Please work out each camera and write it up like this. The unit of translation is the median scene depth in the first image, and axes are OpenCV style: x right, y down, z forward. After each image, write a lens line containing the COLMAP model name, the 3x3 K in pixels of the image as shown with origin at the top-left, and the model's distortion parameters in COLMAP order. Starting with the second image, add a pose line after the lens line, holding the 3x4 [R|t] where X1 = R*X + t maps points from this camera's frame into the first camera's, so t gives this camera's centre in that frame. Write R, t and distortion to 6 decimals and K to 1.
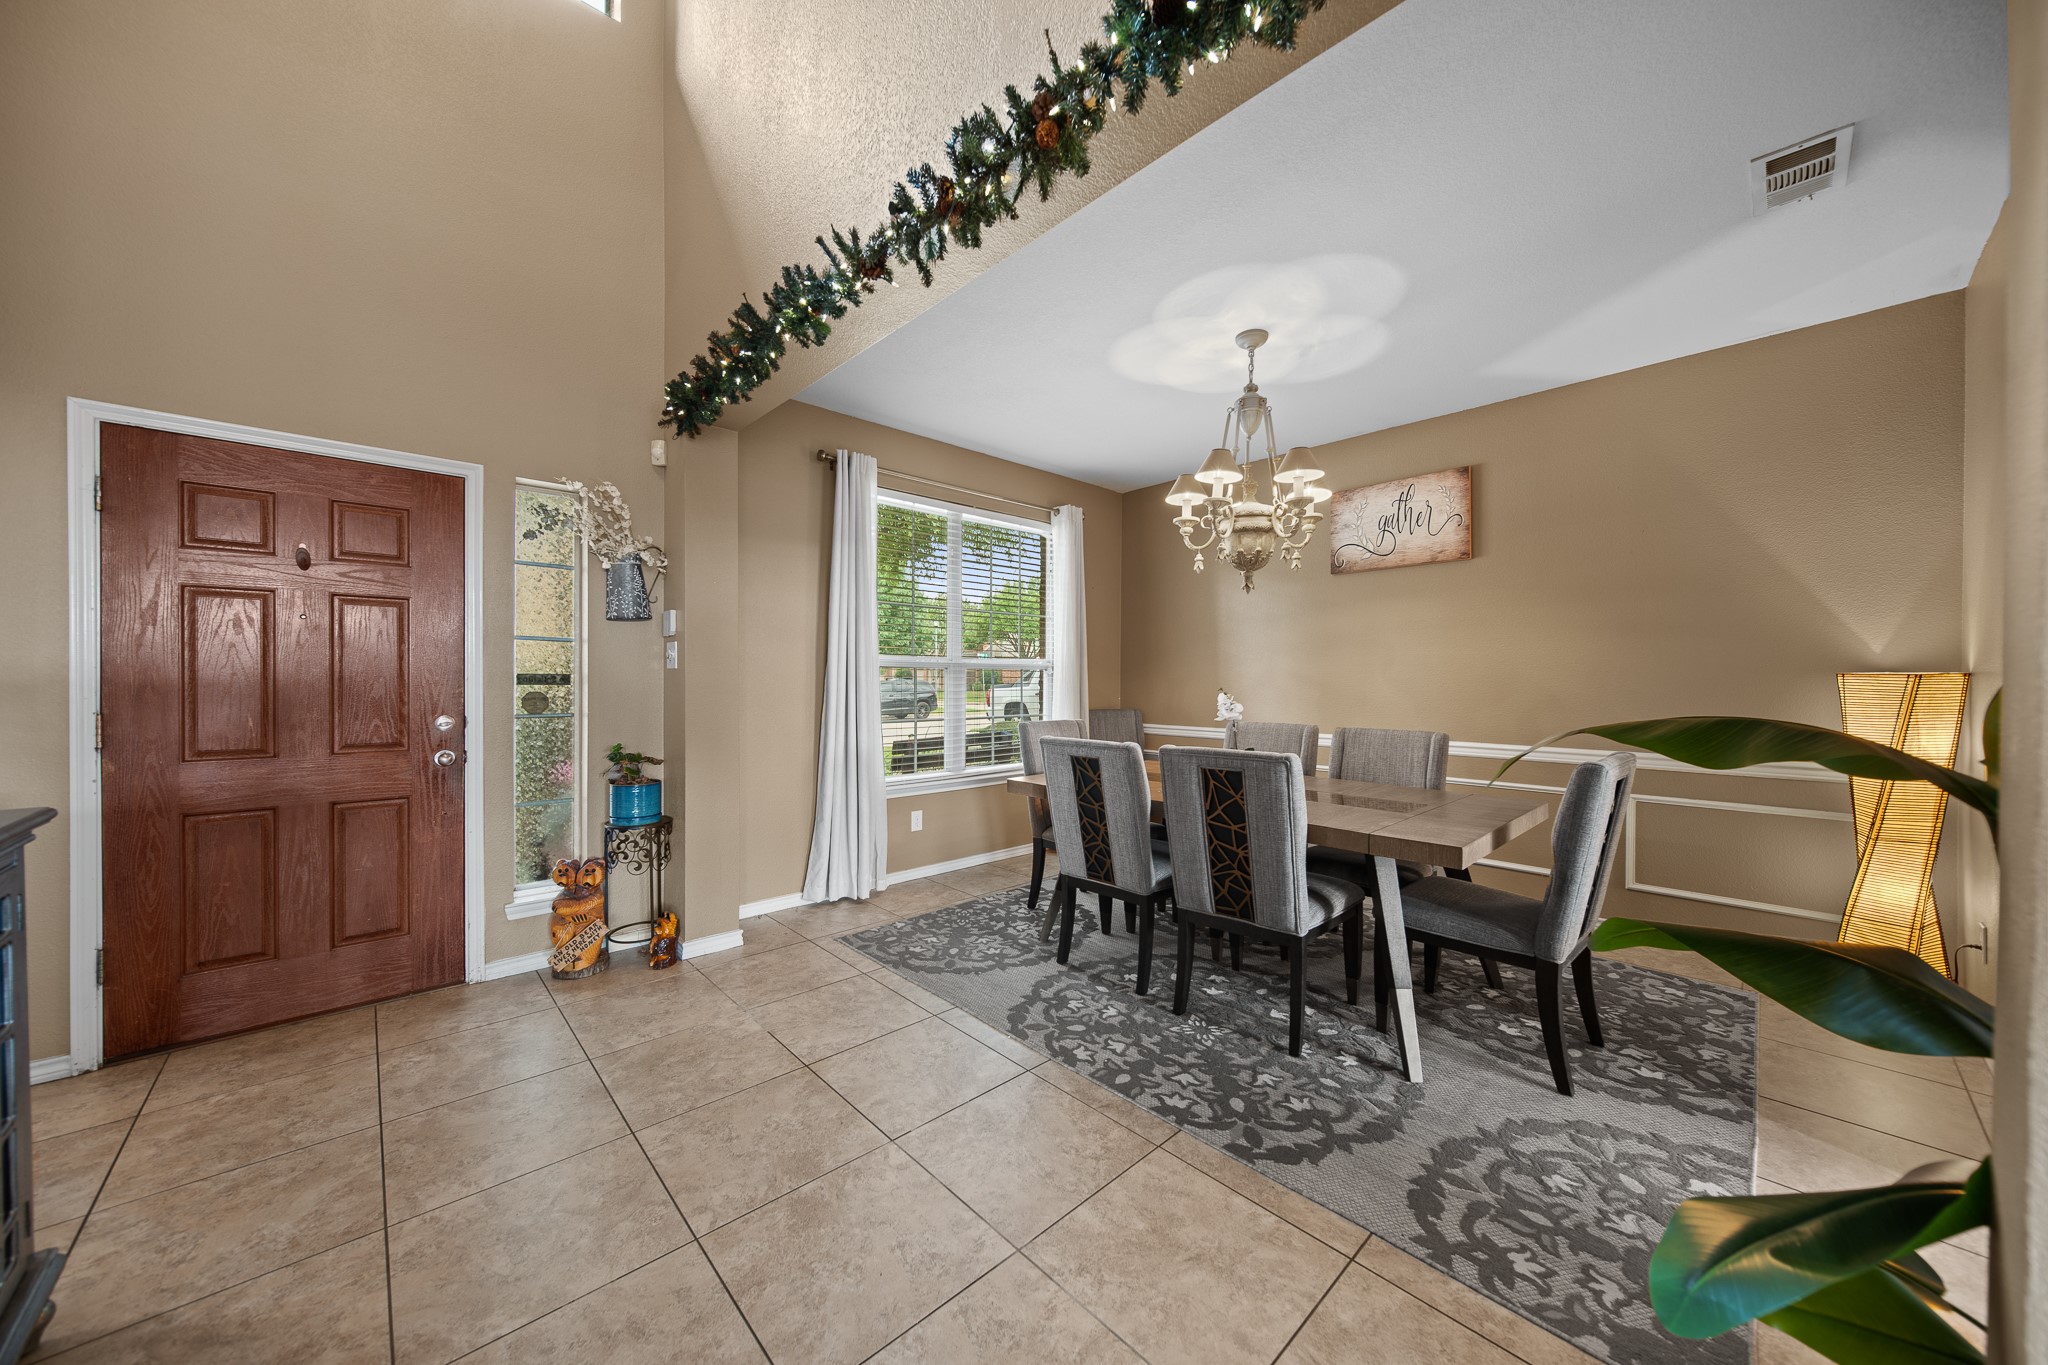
lens RADIAL K [[720.7, 0, 1032.6], [0, 720.7, 683.8], [0, 0, 1]] dist [-0.000019, -0.001590]
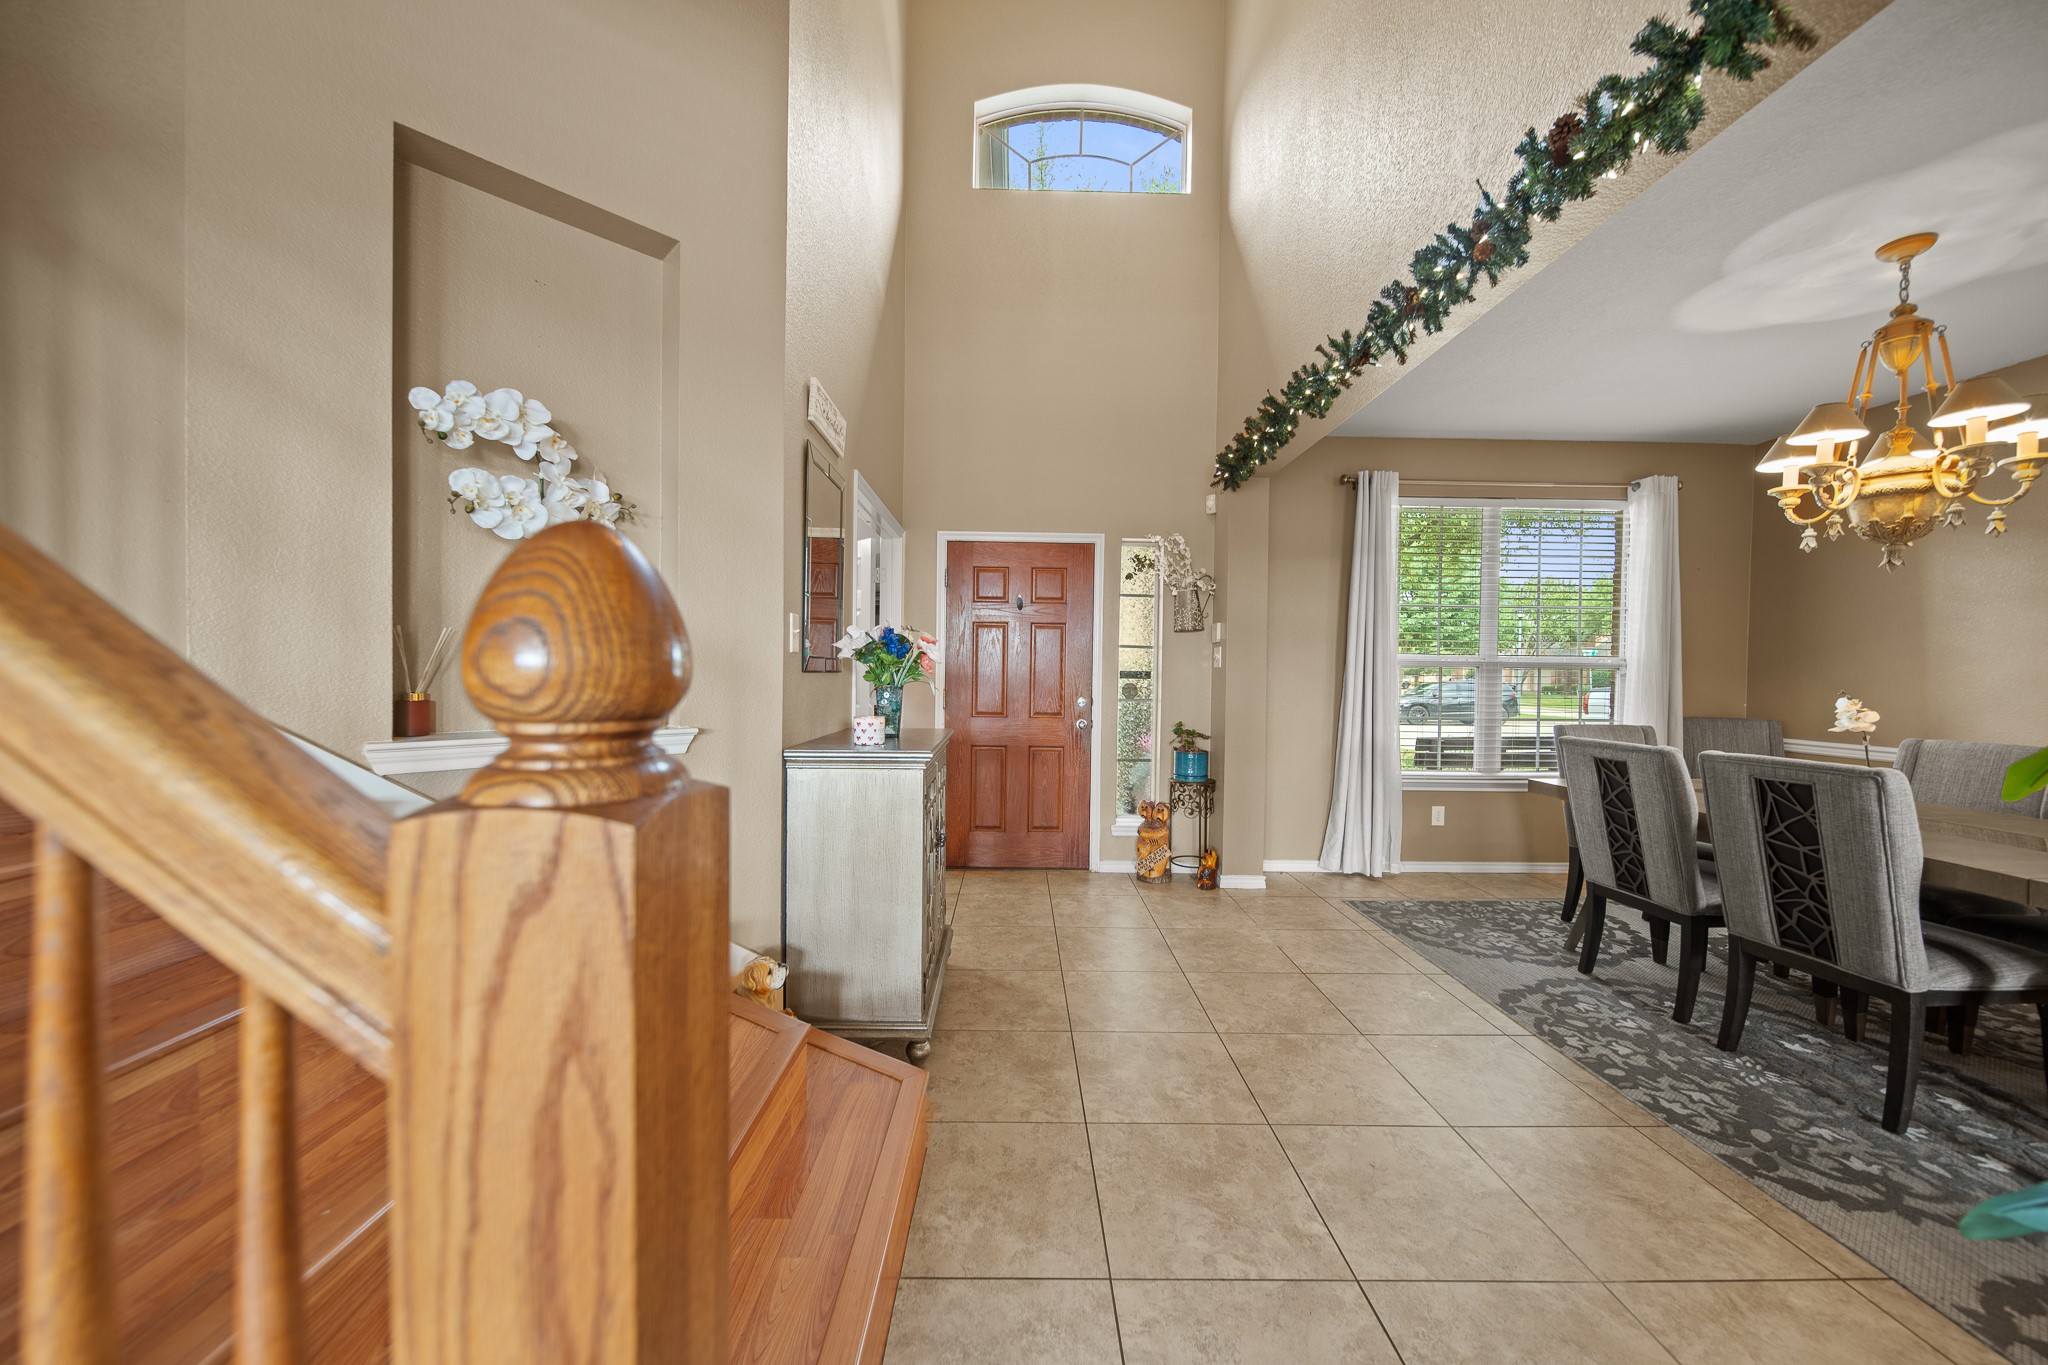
lens RADIAL K [[720.7, 0, 1009.9], [0, 720.7, 685.9], [0, 0, 1]] dist [-0.000019, -0.001590]
pose [[0.725731, 0.018121, -0.687740, 0.152973], [-0.015155, 0.999832, 0.010353, 0.005709], [0.687812, 0.002909, 0.725883, -0.254440]]
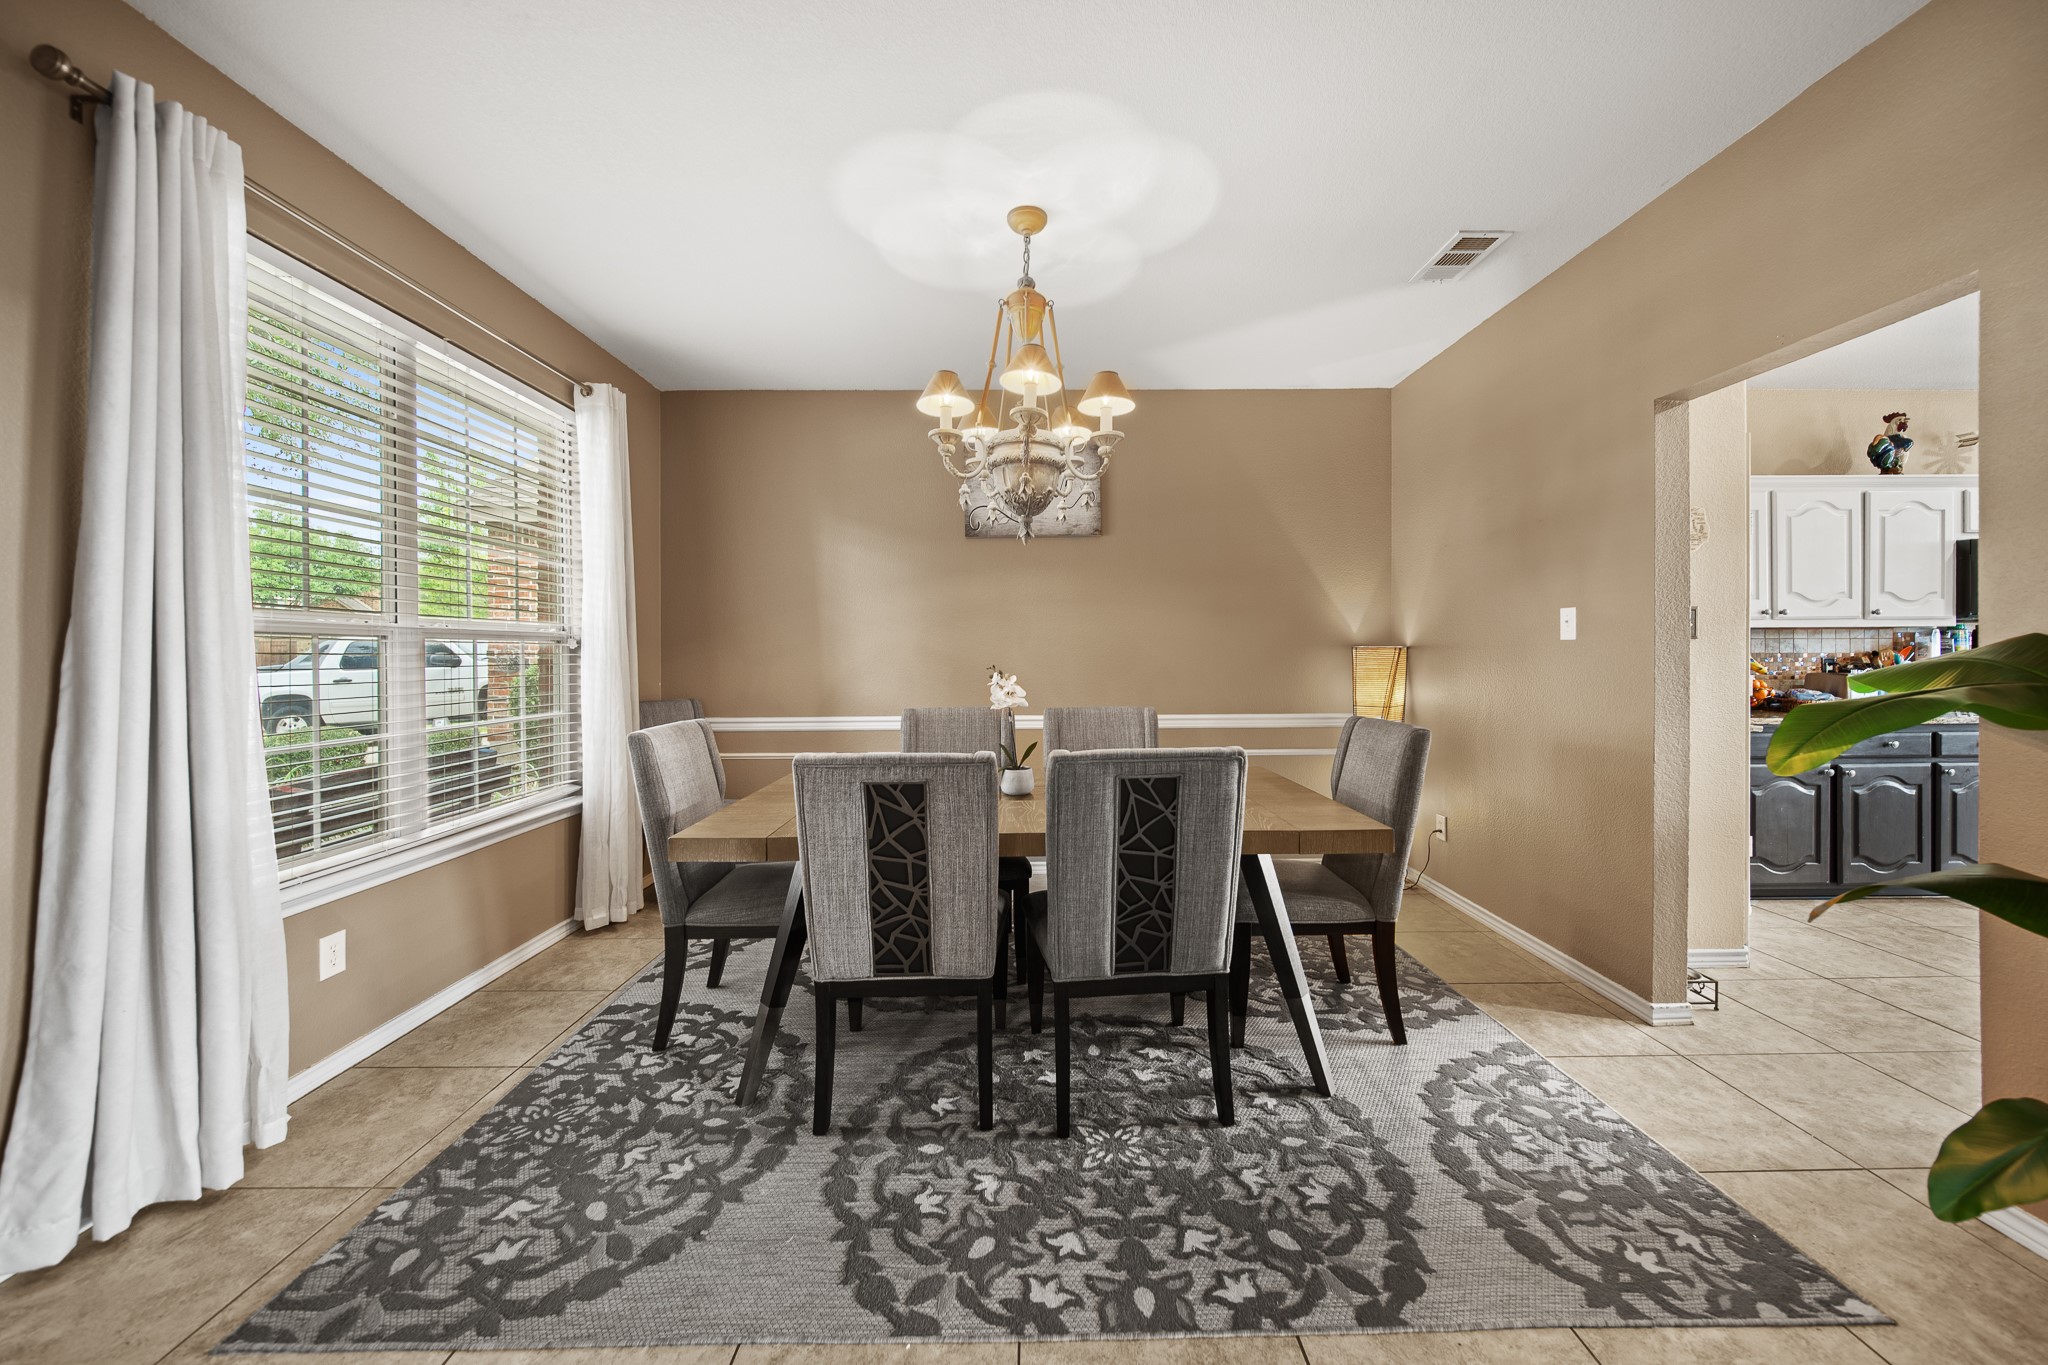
lens RADIAL K [[720.7, 0, 1015.5], [0, 720.7, 662.7], [0, 0, 1]] dist [-0.000019, -0.001590]
pose [[0.675889, -0.012504, 0.736897, -0.313493], [0.012134, 0.999909, 0.005838, -0.002382], [-0.736903, 0.004996, 0.675980, 0.524072]]
